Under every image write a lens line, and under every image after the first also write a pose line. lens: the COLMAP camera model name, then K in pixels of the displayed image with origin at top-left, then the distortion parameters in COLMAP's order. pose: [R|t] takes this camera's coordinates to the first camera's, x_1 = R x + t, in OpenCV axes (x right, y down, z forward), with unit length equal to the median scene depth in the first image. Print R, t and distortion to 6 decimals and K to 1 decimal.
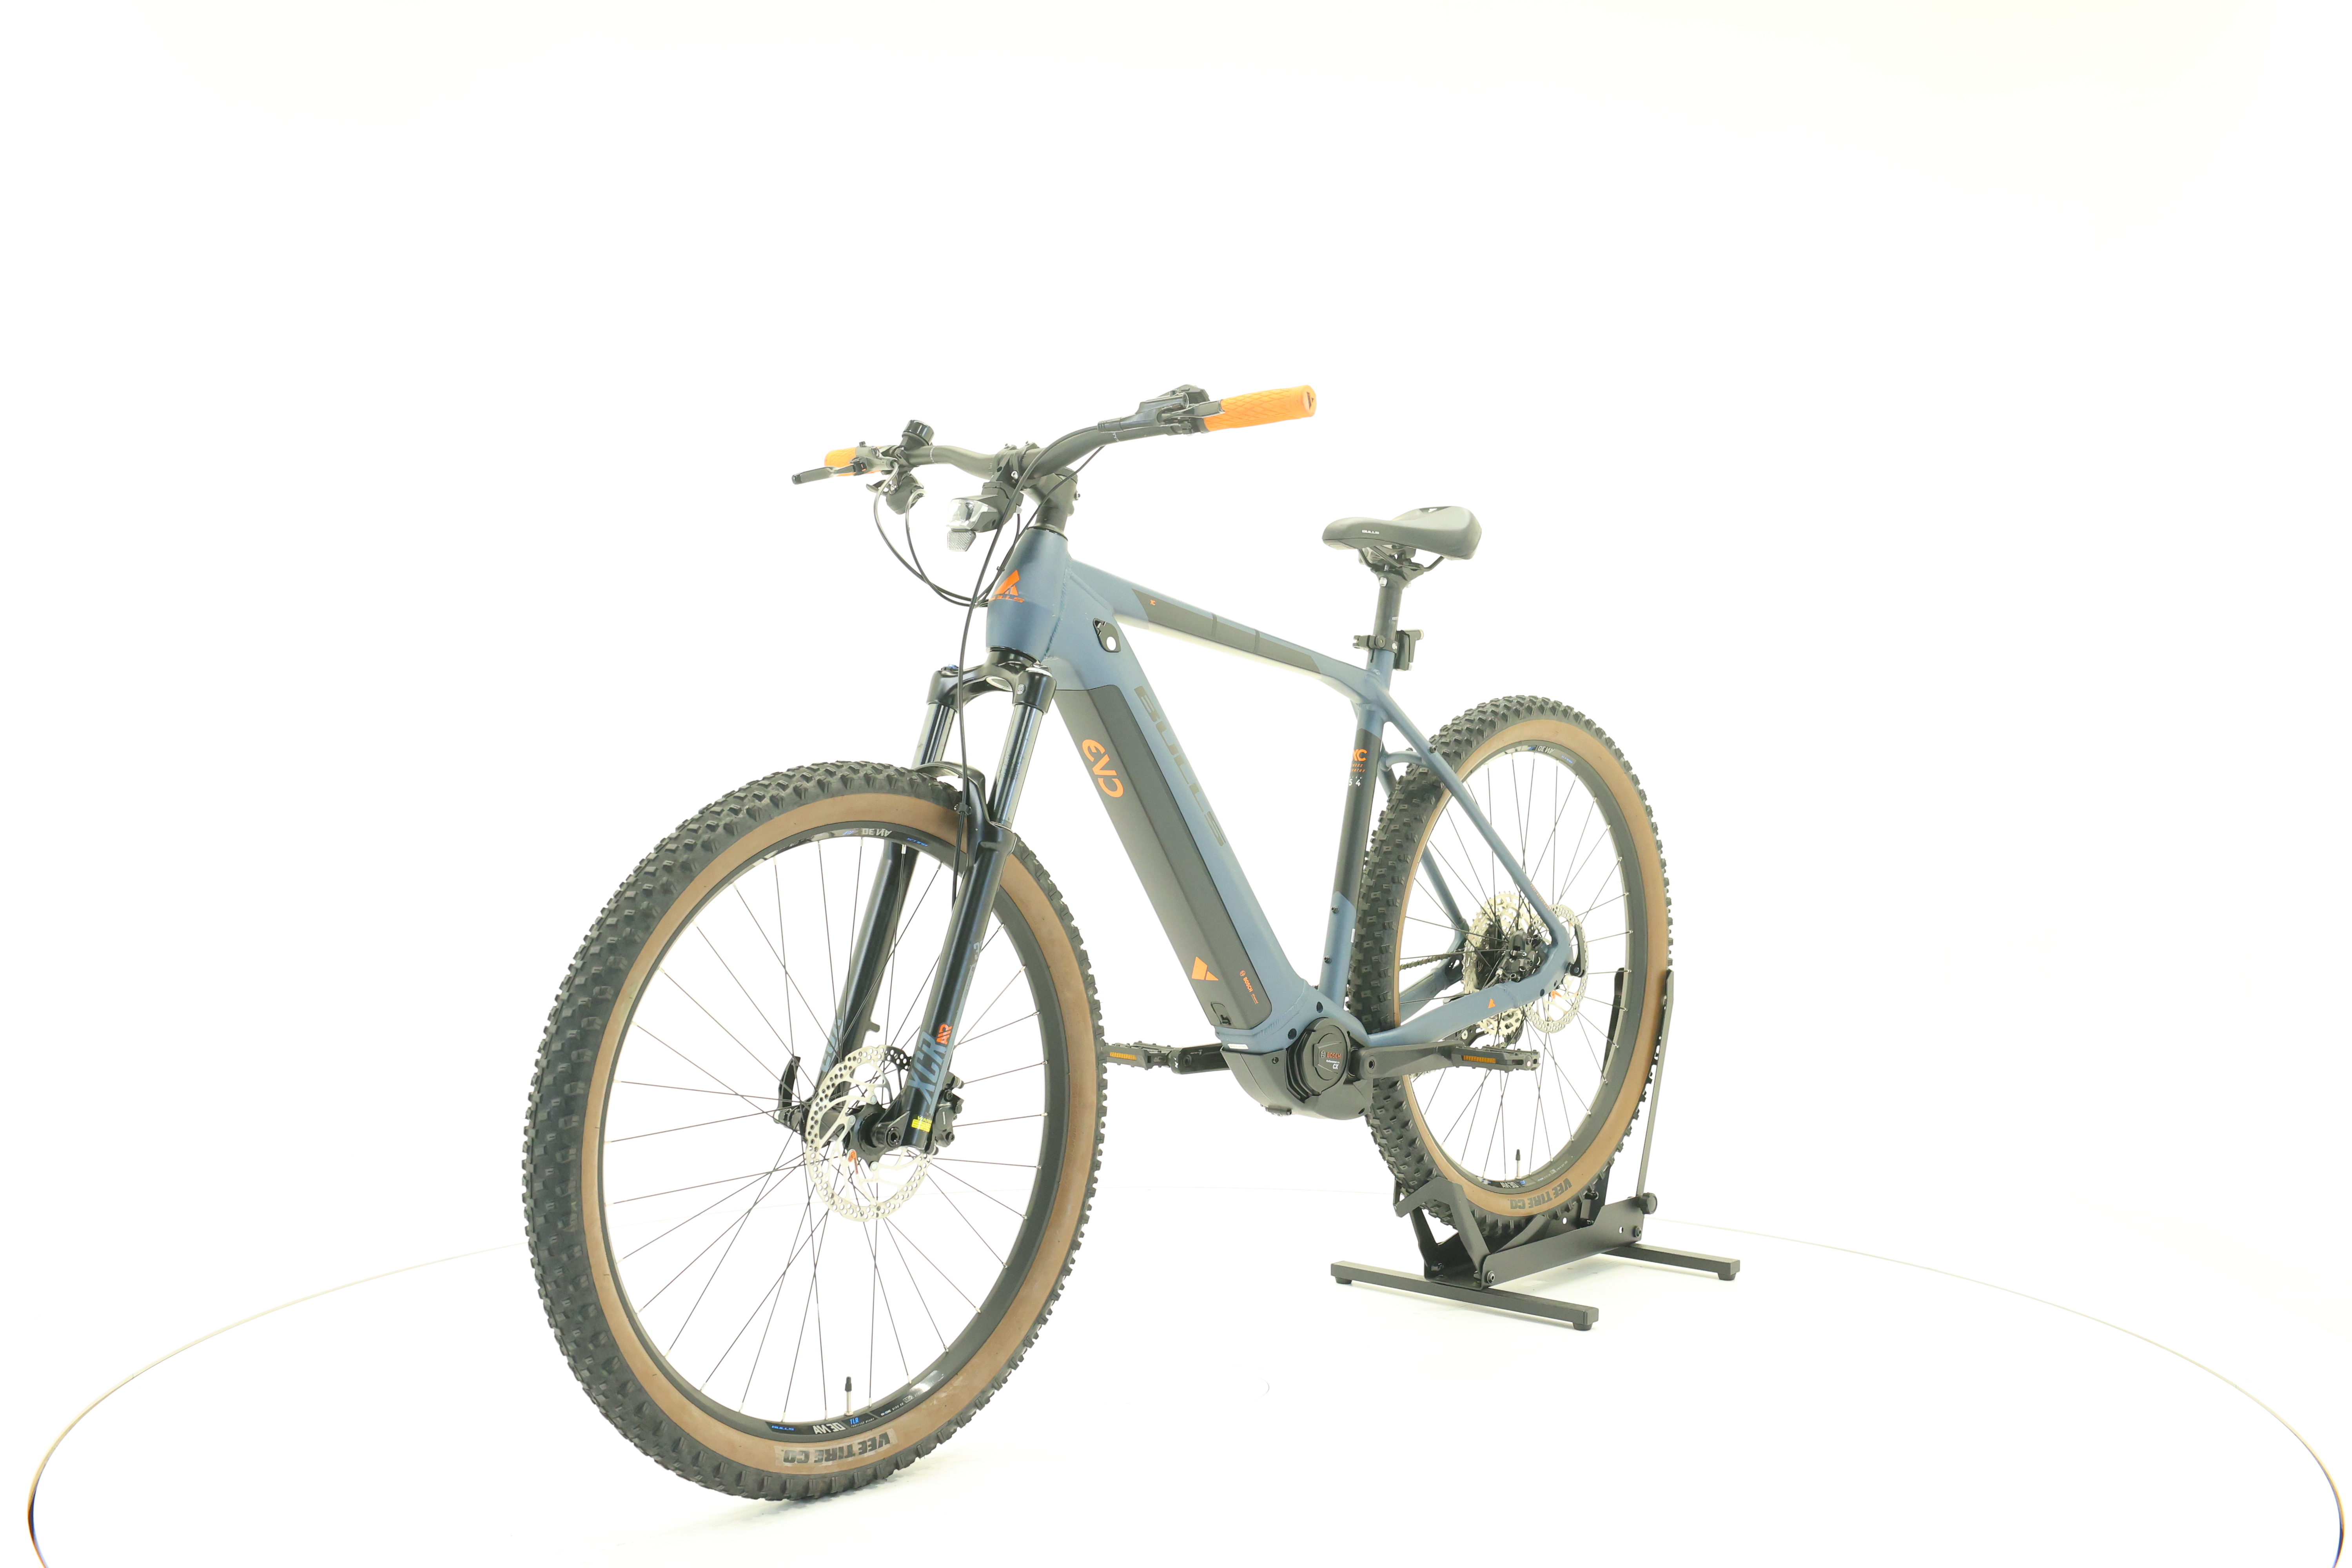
lens RADIAL K [[2520.5, 0, 1169.4], [0, 2520.5, 782.2], [0, 0, 1]] dist [-0.017302, 0.000000]
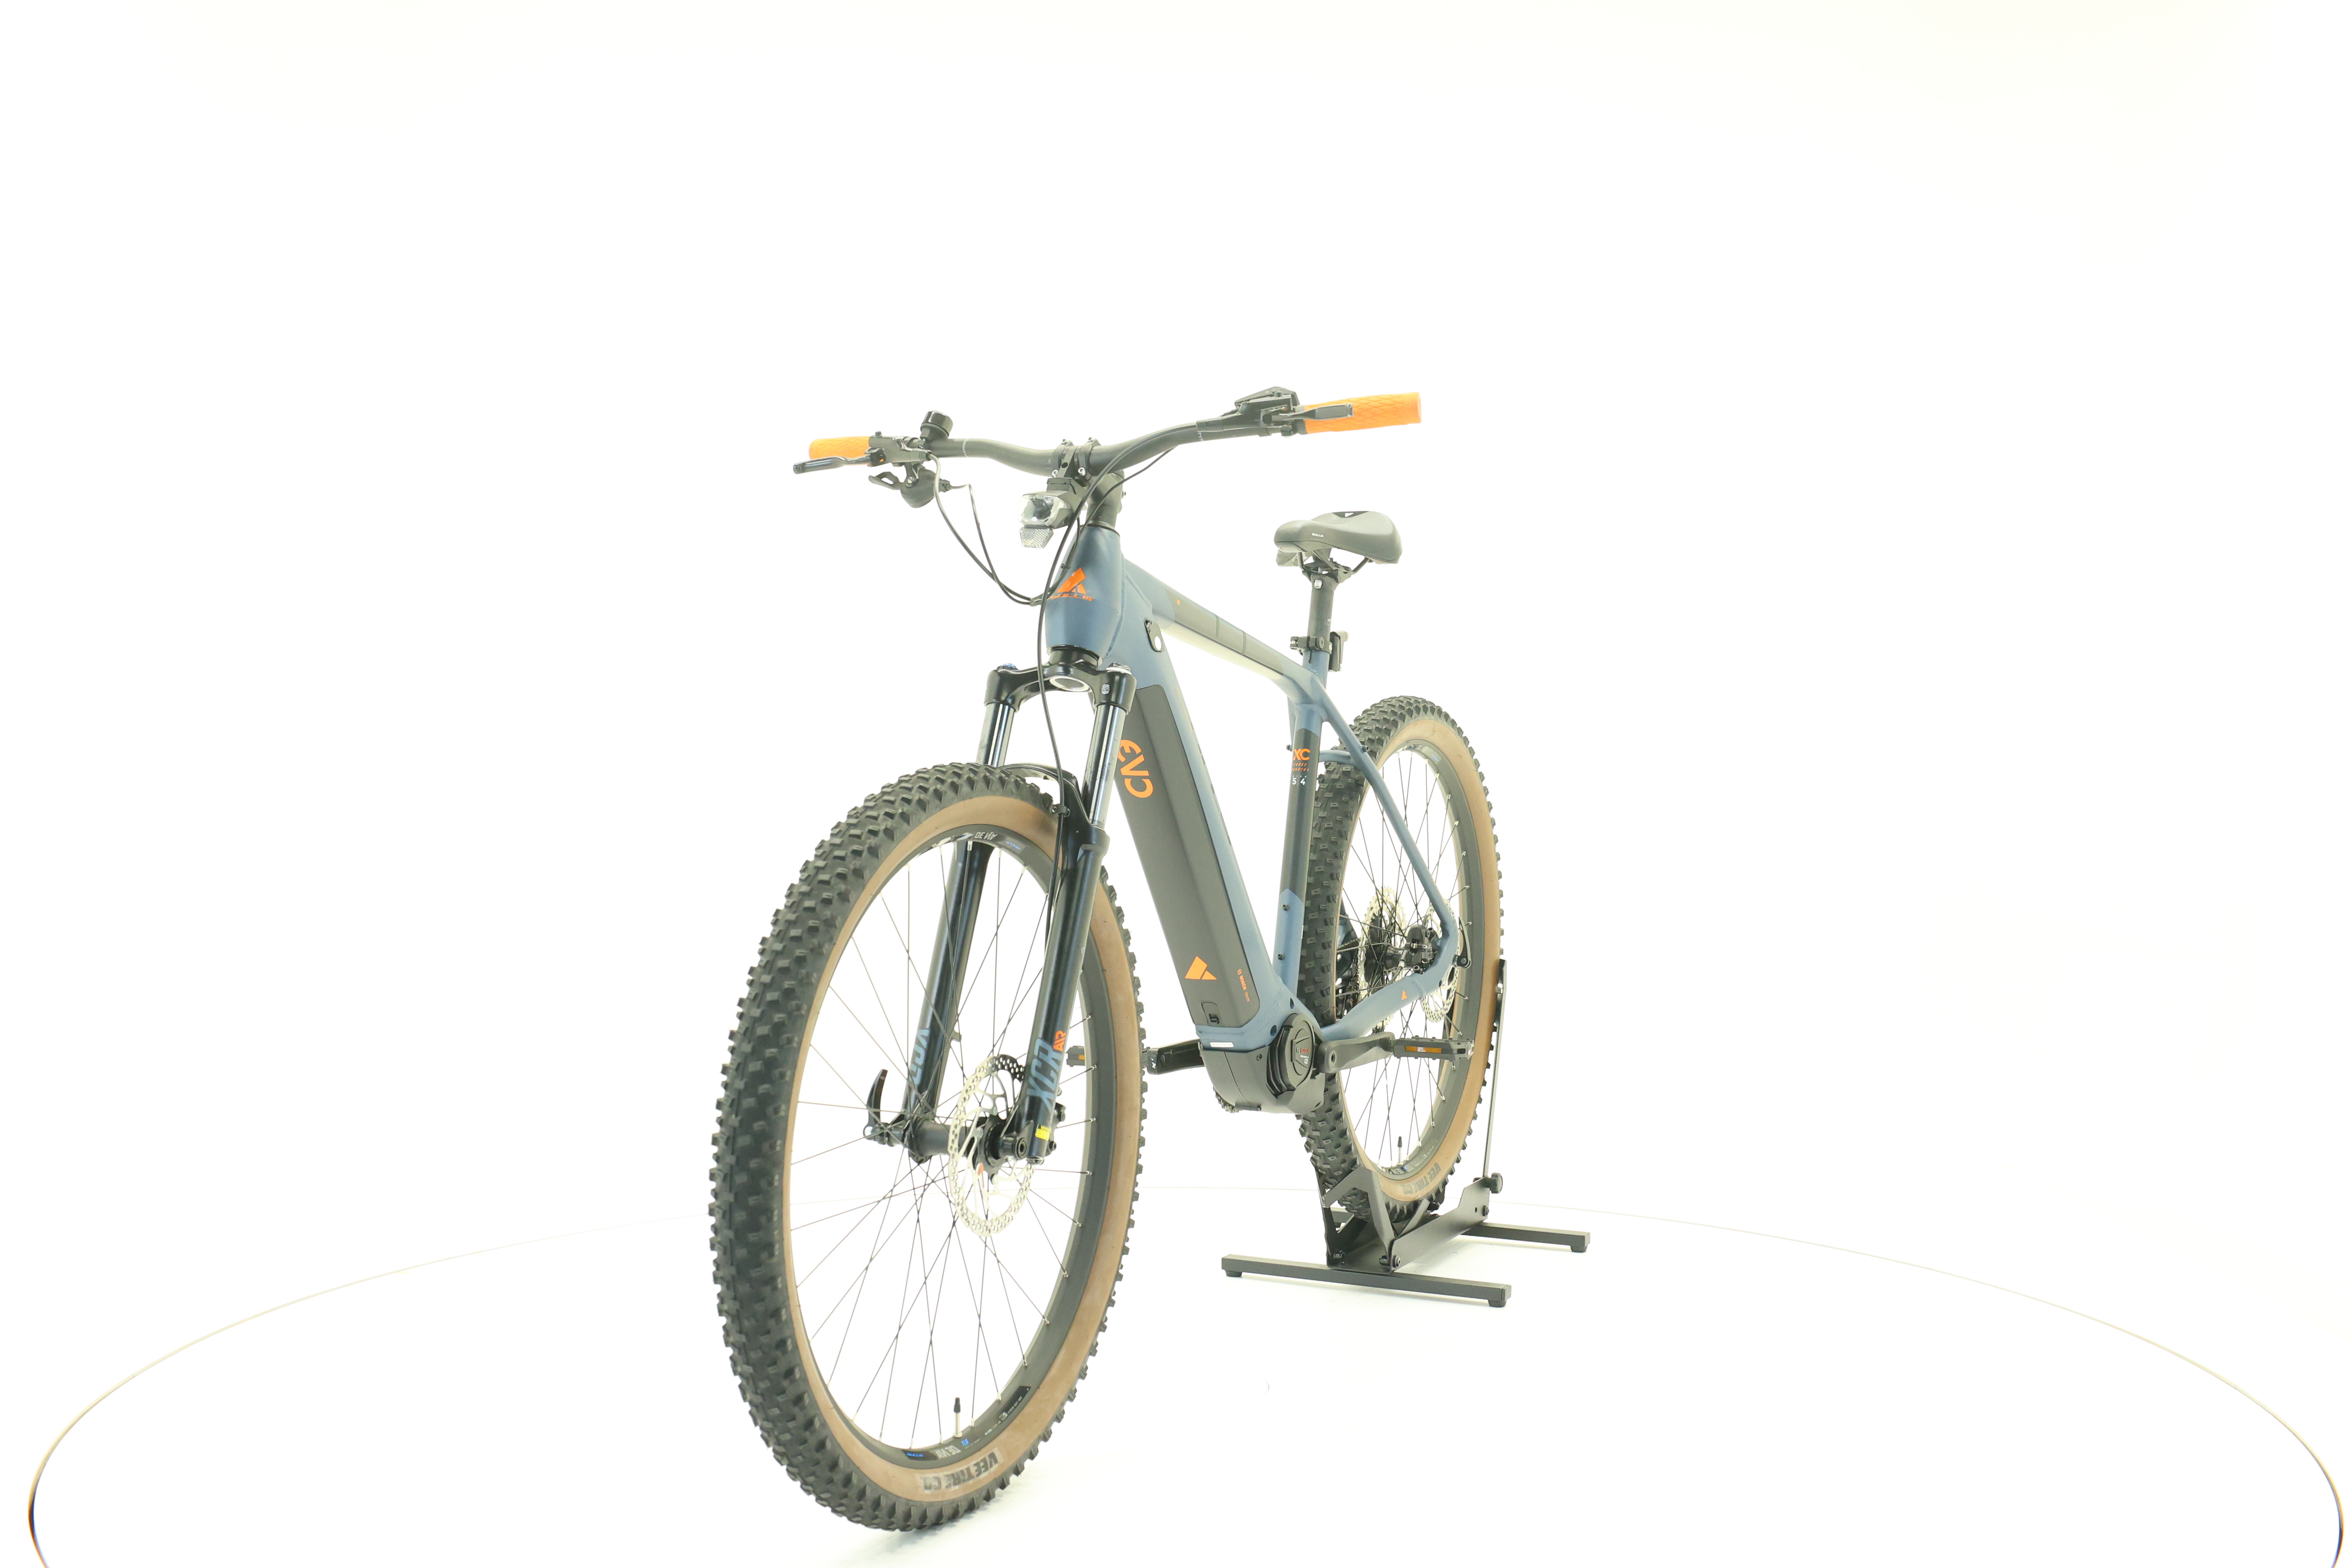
lens RADIAL K [[2520.5, 0, 1183.5], [0, 2520.5, 783.7], [0, 0, 1]] dist [-0.017302, 0.000000]
pose [[0.962075, -0.005888, 0.272721, -0.275224], [0.005465, 0.999982, 0.002312, -0.001822], [-0.272730, -0.000734, 0.962090, 0.038876]]
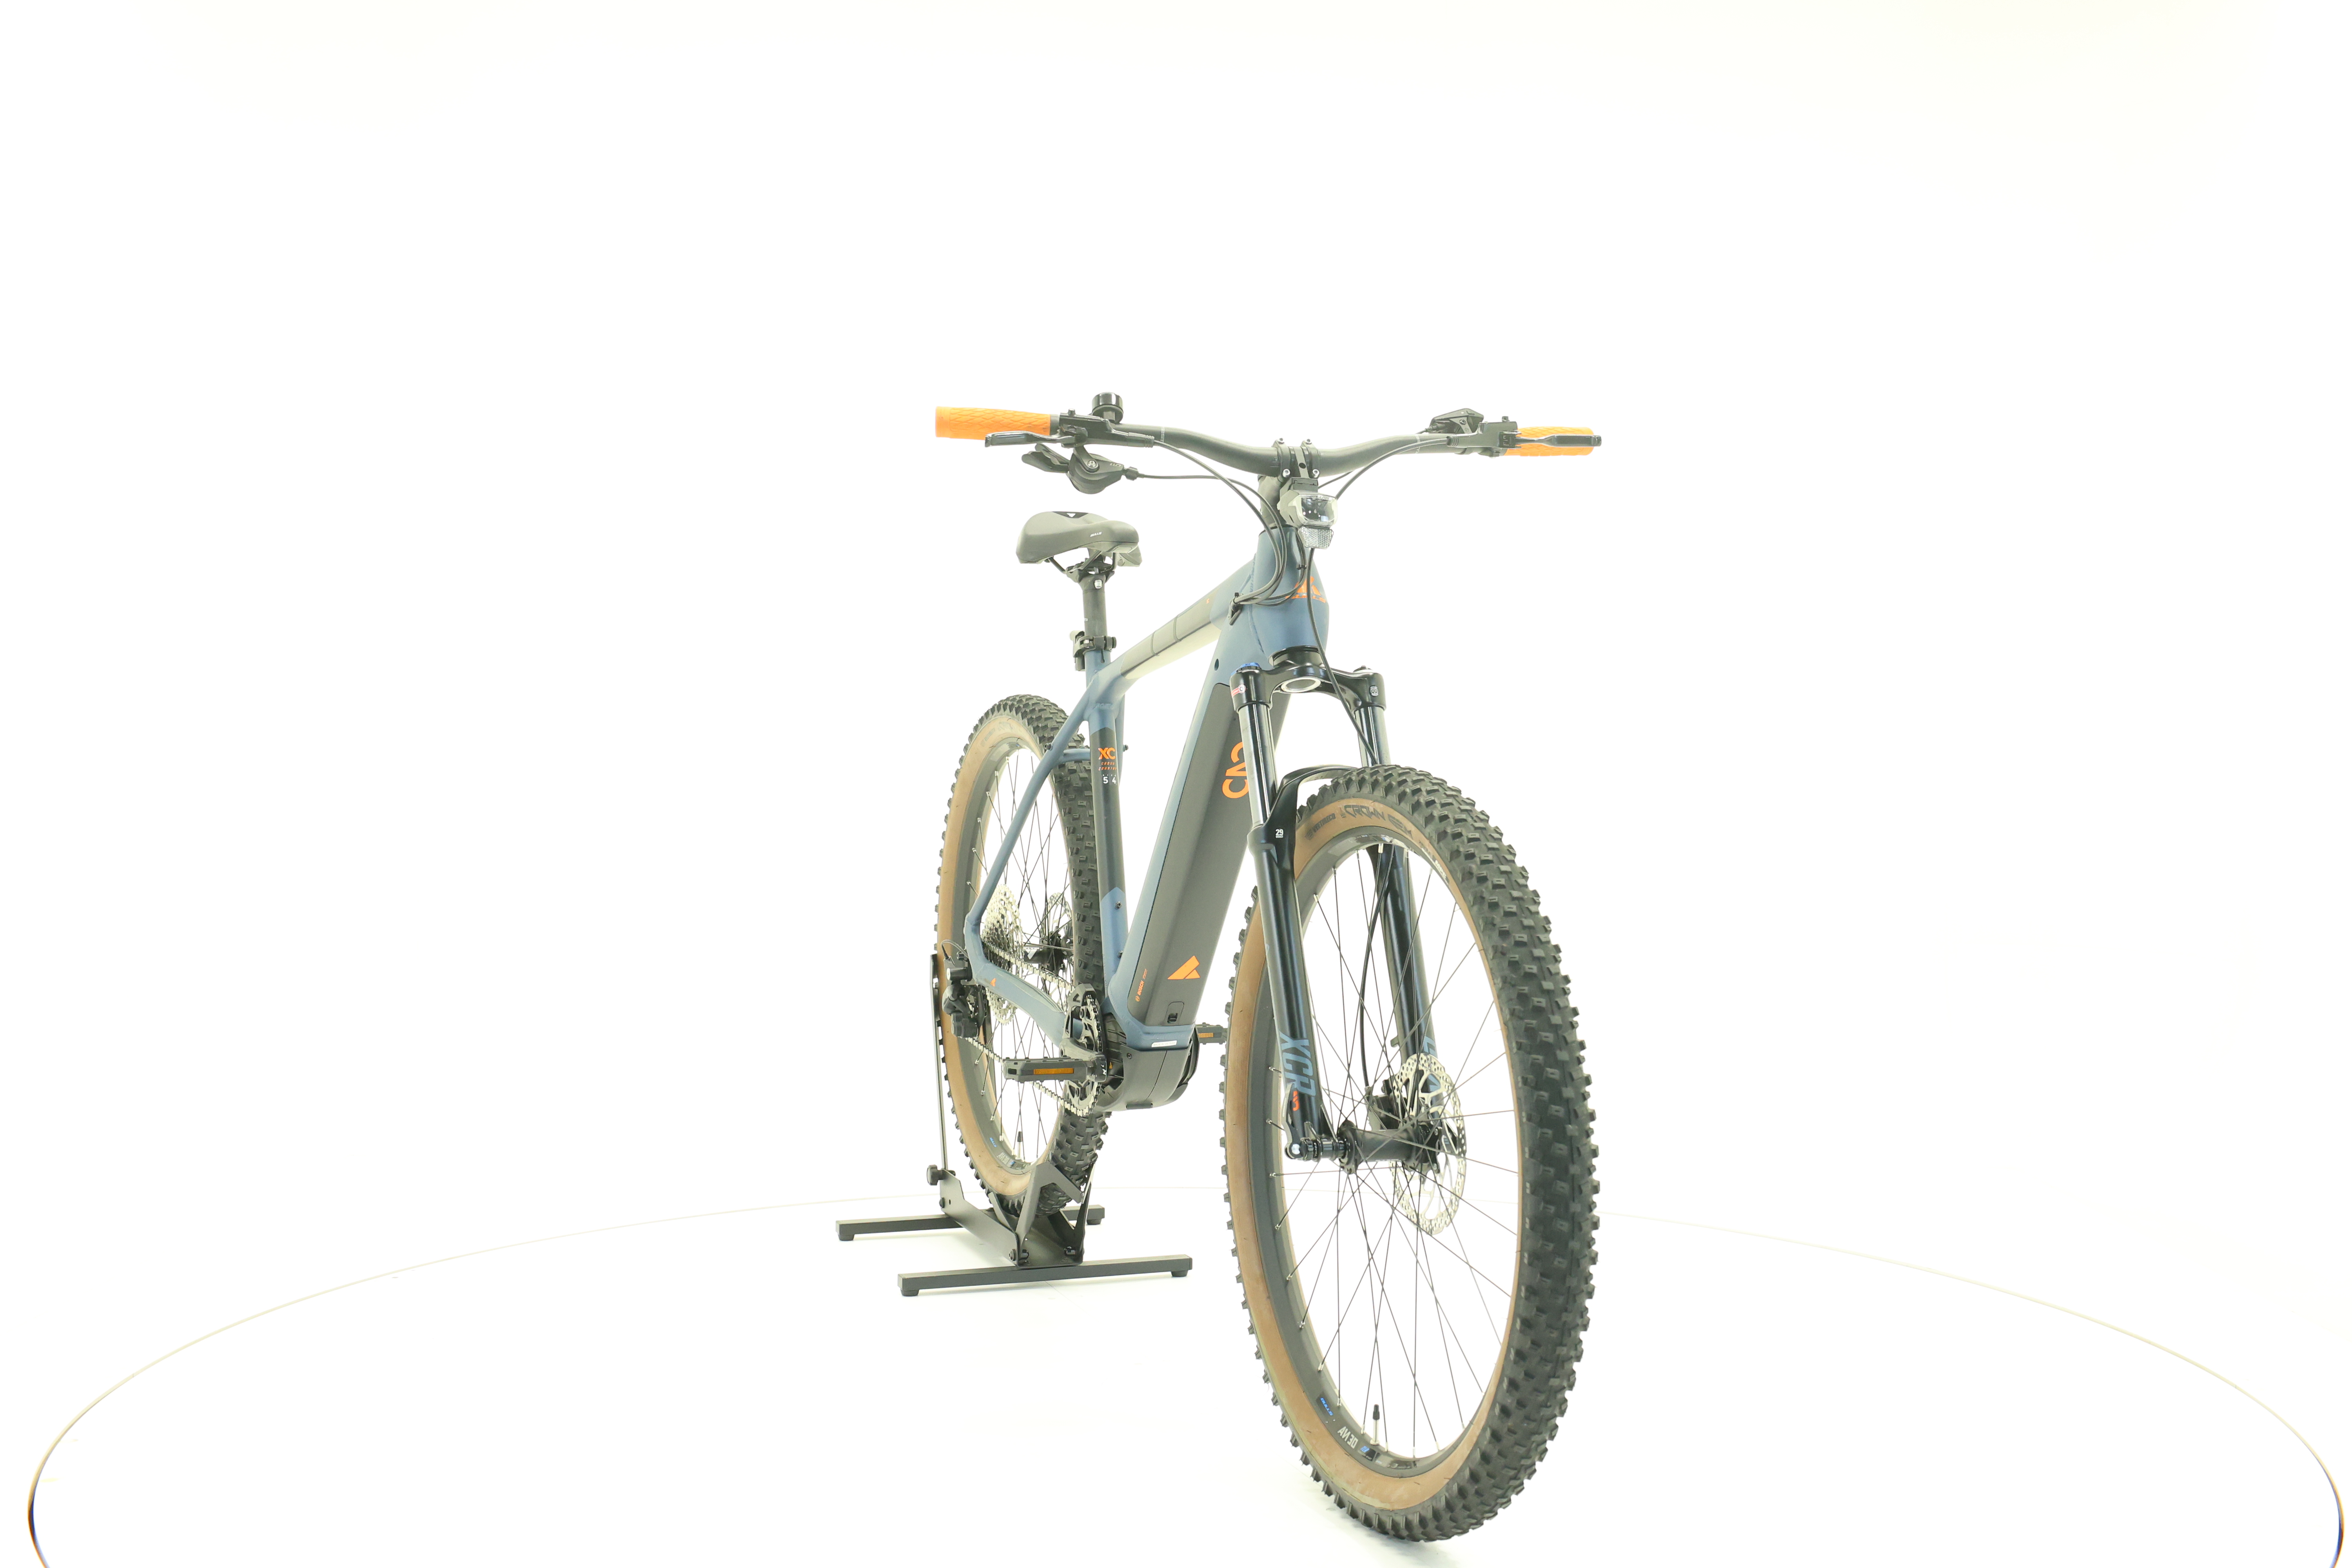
lens RADIAL K [[2520.5, 0, 1165.6], [0, 2520.5, 783.8], [0, 0, 1]] dist [-0.017302, 0.000000]
pose [[0.470023, -0.021762, 0.882386, -0.906047], [0.016803, 0.999735, 0.015706, -0.015760], [-0.882494, 0.007445, 0.470264, 0.553244]]
